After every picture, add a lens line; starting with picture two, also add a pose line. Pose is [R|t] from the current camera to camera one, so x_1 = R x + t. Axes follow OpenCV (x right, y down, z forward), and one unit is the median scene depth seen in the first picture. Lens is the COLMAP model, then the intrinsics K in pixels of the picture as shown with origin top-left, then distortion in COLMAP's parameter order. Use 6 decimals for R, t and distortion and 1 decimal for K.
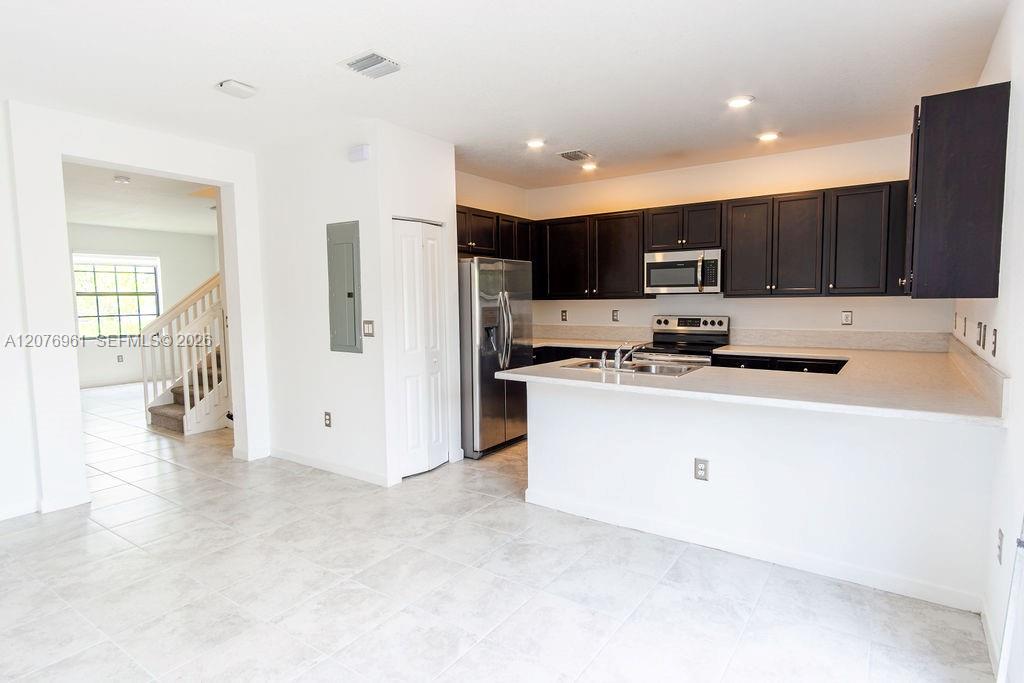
lens RADIAL K [[549.3, 0, 512.0], [0, 549.3, 341.5], [0, 0, 1]] dist [0.002123, 0.003016]
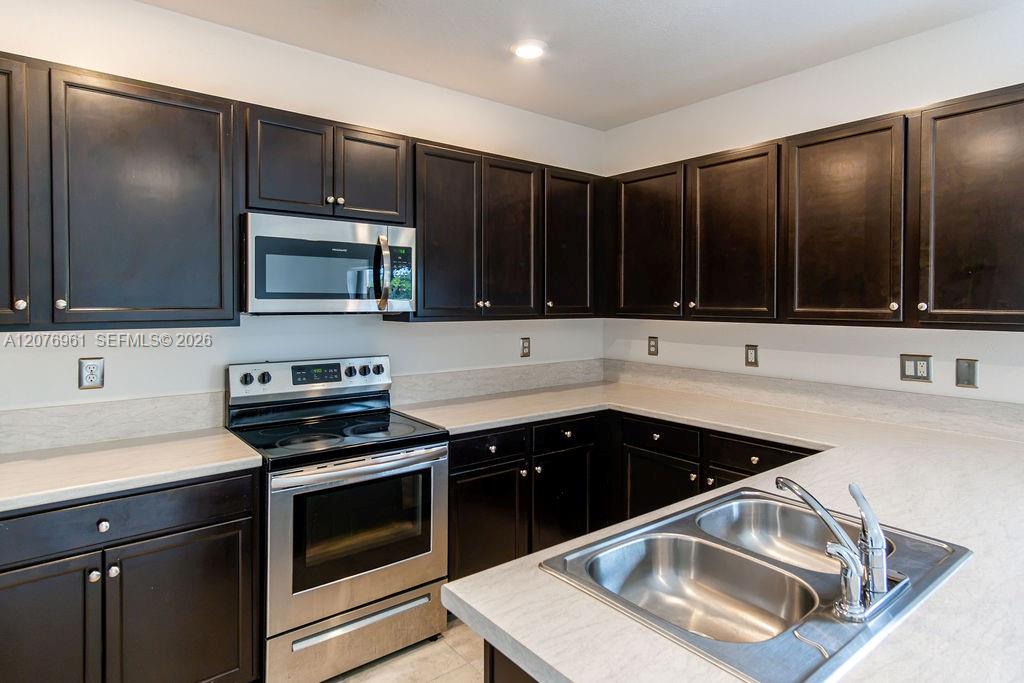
lens RADIAL K [[564.3, 0, 518.0], [0, 564.3, 307.1], [0, 0, 1]] dist [0.004095, 0.000525]
pose [[0.278296, 0.005054, 0.960482, -0.102606], [0.068937, 0.997302, -0.025222, -0.074346], [-0.958018, 0.073232, 0.277197, 0.768506]]
